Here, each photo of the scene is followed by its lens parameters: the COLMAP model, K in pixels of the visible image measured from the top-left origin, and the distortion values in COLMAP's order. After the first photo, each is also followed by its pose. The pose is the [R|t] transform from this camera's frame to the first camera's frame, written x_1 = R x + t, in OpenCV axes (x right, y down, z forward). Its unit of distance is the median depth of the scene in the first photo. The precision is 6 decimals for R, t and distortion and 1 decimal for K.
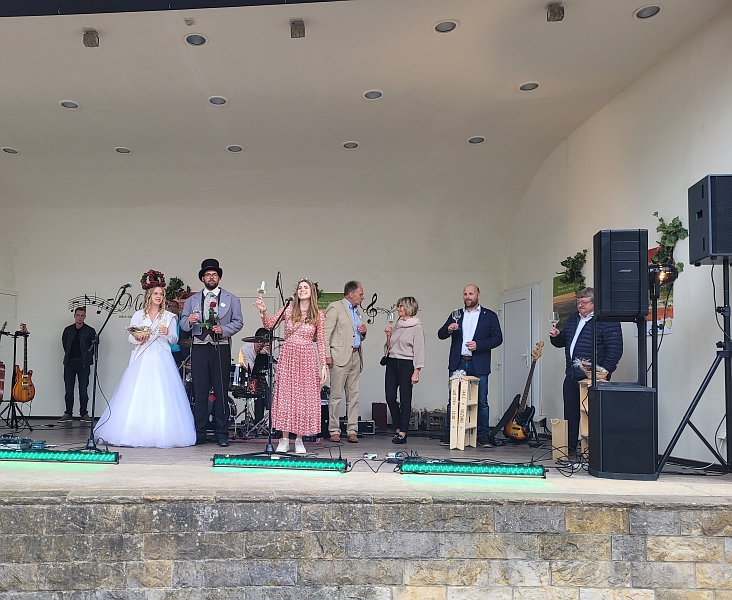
lens RADIAL K [[1429.2, 0, 365.6], [0, 1429.2, 298.8], [0, 0, 1]] dist [-0.090212, 0.000000]
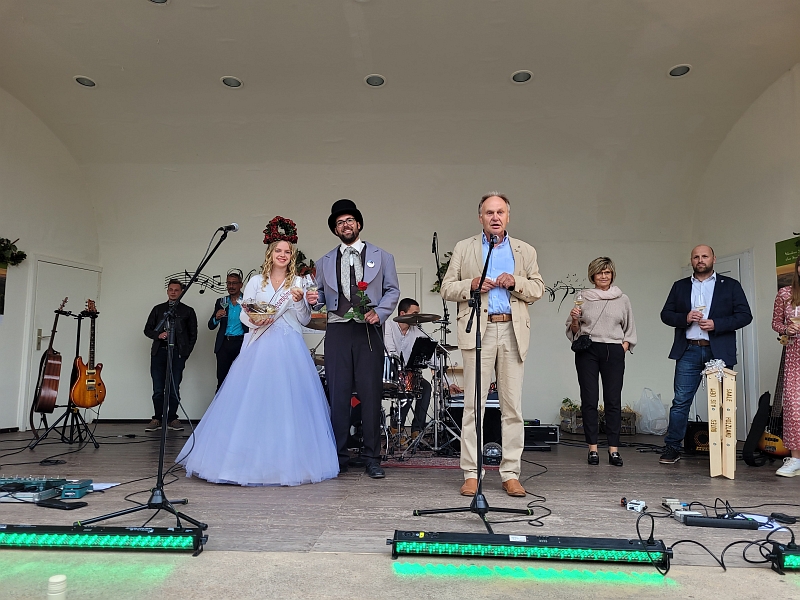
lens RADIAL K [[624.4, 0, 400.8], [0, 624.4, 300.4], [0, 0, 1]] dist [0.003096, 0.004957]
pose [[0.997718, 0.000097, 0.067524, -0.103963], [0.002474, 0.999275, -0.037983, 0.030957], [-0.067479, 0.038063, 0.996994, 0.678422]]
